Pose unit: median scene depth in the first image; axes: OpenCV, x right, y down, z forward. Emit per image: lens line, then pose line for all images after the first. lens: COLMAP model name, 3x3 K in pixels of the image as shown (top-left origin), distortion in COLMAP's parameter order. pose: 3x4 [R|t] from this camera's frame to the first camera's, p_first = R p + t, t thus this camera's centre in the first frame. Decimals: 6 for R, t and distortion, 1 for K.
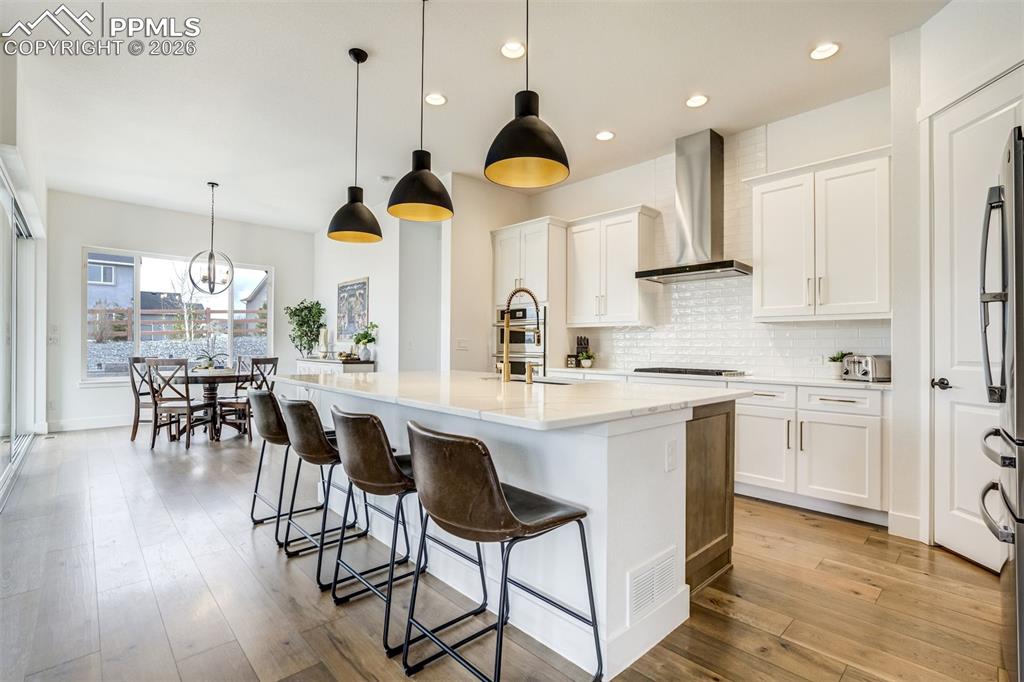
lens RADIAL K [[474.4, 0, 501.6], [0, 474.4, 345.9], [0, 0, 1]] dist [-0.000928, 0.000491]
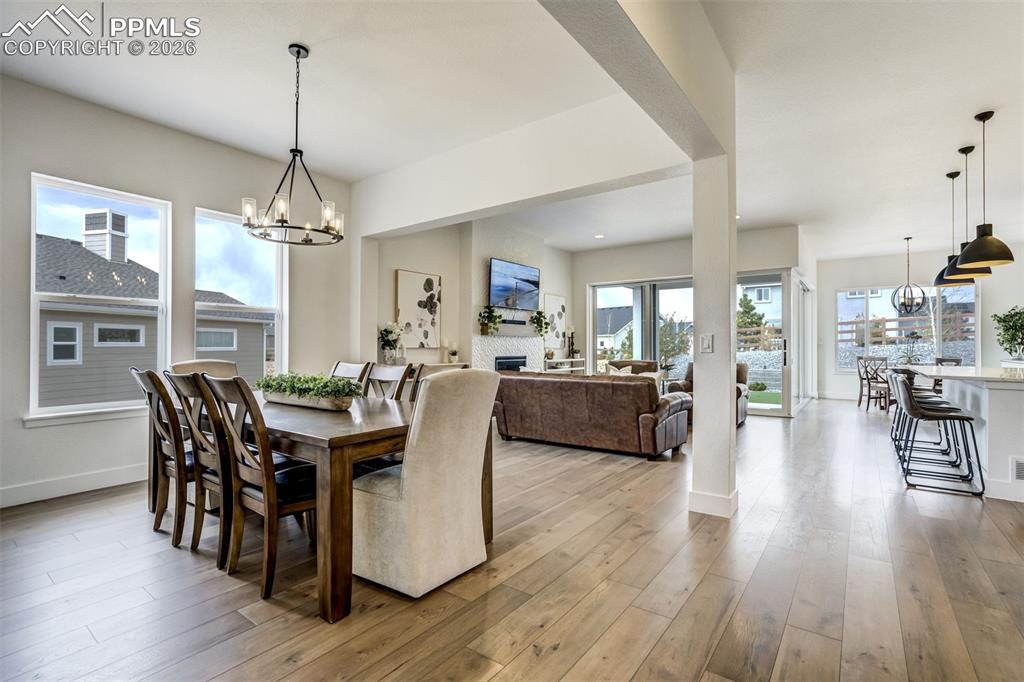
lens RADIAL K [[474.4, 0, 512.7], [0, 474.4, 346.0], [0, 0, 1]] dist [-0.000928, 0.000491]
pose [[0.193934, -0.009737, -0.980966, 0.624412], [0.008505, 0.999930, -0.008244, -0.009551], [0.980978, -0.006745, 0.194003, -0.517661]]
